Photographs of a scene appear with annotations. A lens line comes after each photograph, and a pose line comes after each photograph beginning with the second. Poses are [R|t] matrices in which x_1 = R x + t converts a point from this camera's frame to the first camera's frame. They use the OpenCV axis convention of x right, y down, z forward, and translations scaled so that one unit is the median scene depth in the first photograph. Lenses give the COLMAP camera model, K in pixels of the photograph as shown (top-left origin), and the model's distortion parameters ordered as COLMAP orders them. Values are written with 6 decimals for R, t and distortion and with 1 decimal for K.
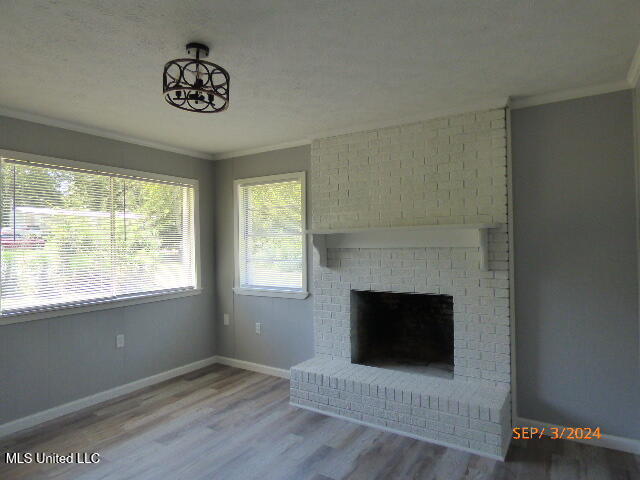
lens RADIAL K [[392.3, 0, 321.9], [0, 392.3, 236.8], [0, 0, 1]] dist [-0.006259, -0.000886]
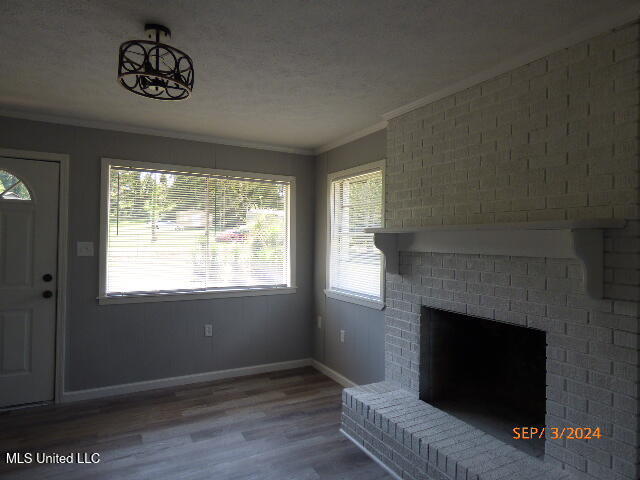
lens RADIAL K [[392.3, 0, 321.9], [0, 392.3, 236.8], [0, 0, 1]] dist [-0.006259, -0.000886]
pose [[0.872961, 0.021287, -0.487324, 0.276909], [-0.020355, 0.999767, 0.007209, -0.003441], [0.487364, 0.003627, 0.873191, 0.216998]]
